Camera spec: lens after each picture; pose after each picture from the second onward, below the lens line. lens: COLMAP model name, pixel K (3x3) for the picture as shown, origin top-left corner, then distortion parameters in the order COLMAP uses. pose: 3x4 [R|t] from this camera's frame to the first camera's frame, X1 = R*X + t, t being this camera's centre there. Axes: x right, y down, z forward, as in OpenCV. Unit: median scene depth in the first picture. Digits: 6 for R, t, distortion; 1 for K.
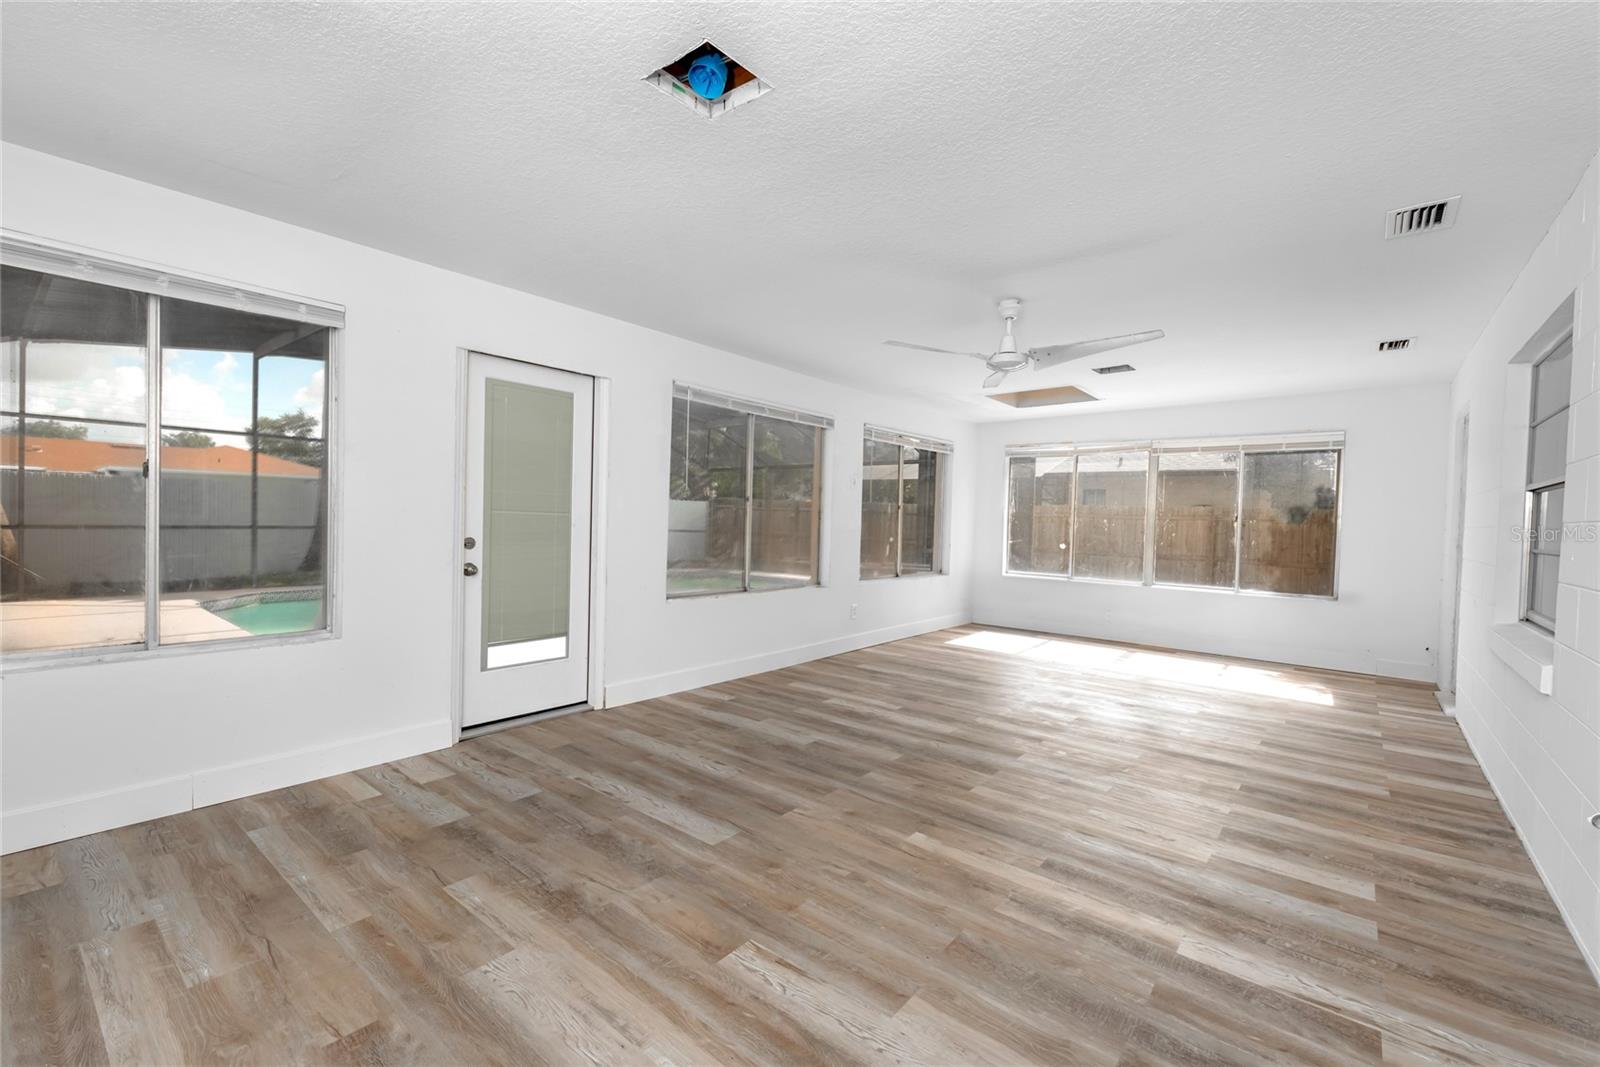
lens RADIAL K [[679.3, 0, 800.0], [0, 679.3, 533.5], [0, 0, 1]] dist [0.014311, -0.000092]
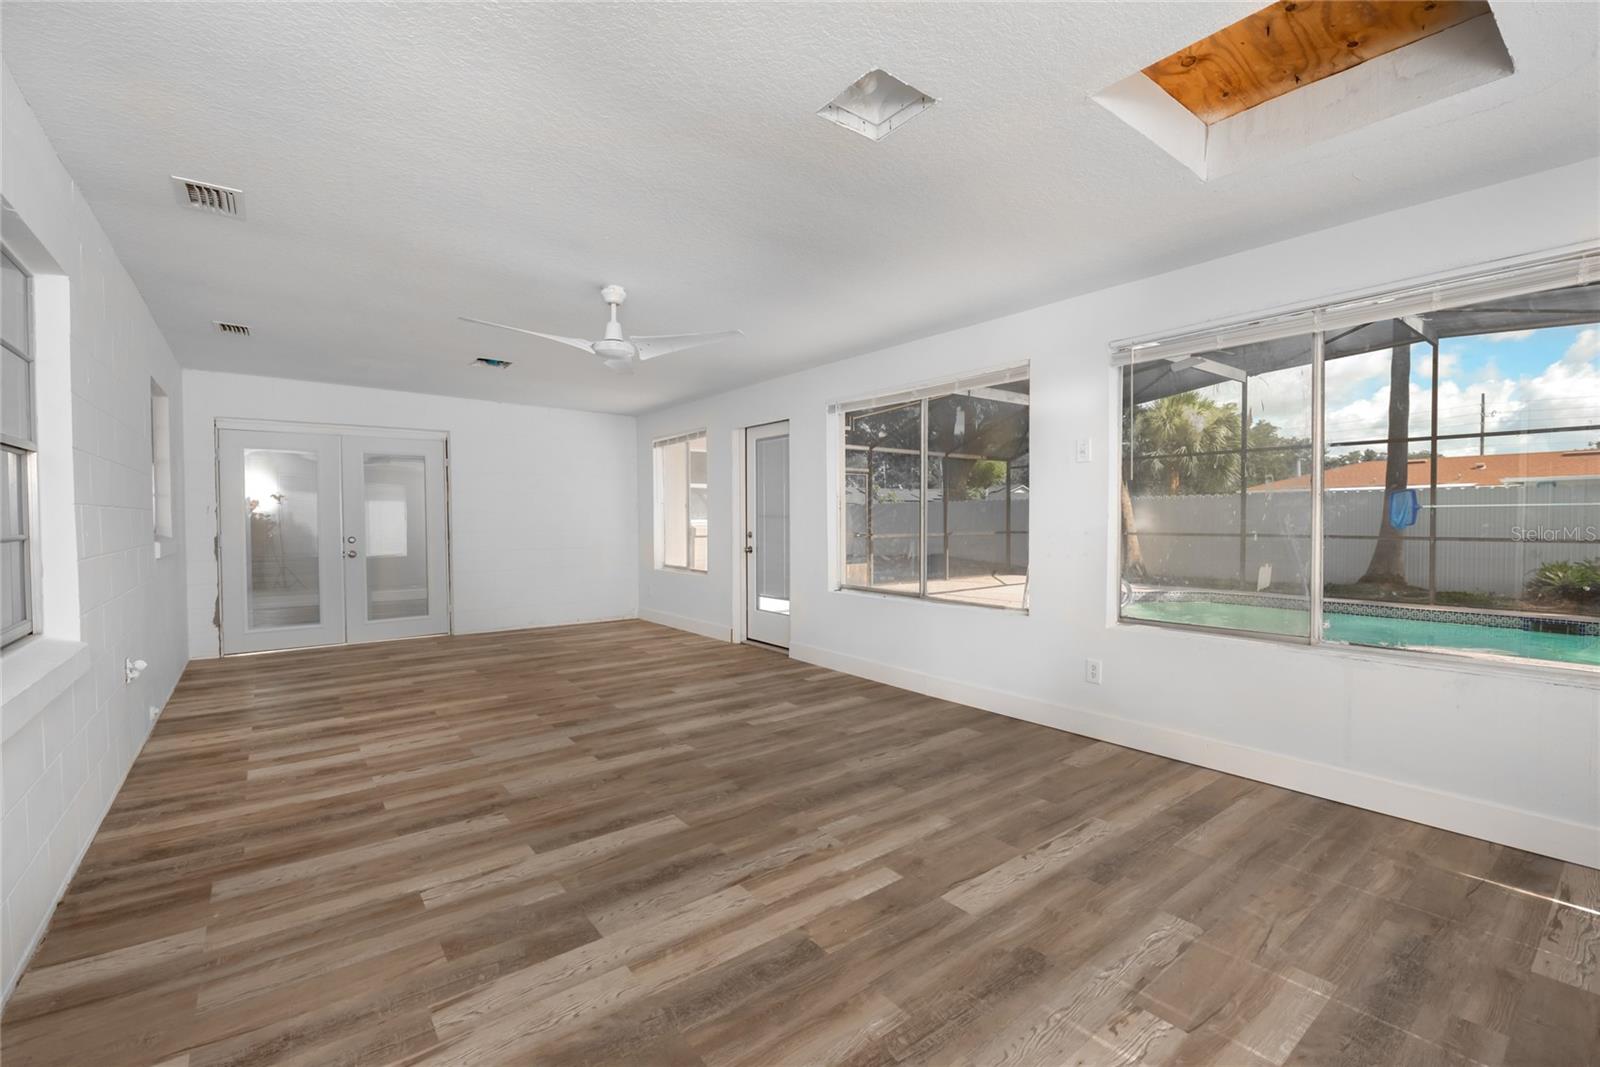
lens RADIAL K [[694.7, 0, 800.0], [0, 694.7, 533.5], [0, 0, 1]] dist [-0.000464, -0.000746]
pose [[-0.231948, 0.000312, -0.972728, 1.360739], [-0.024105, 0.999691, 0.006069, -0.003883], [0.972430, 0.024856, -0.231869, 1.682232]]
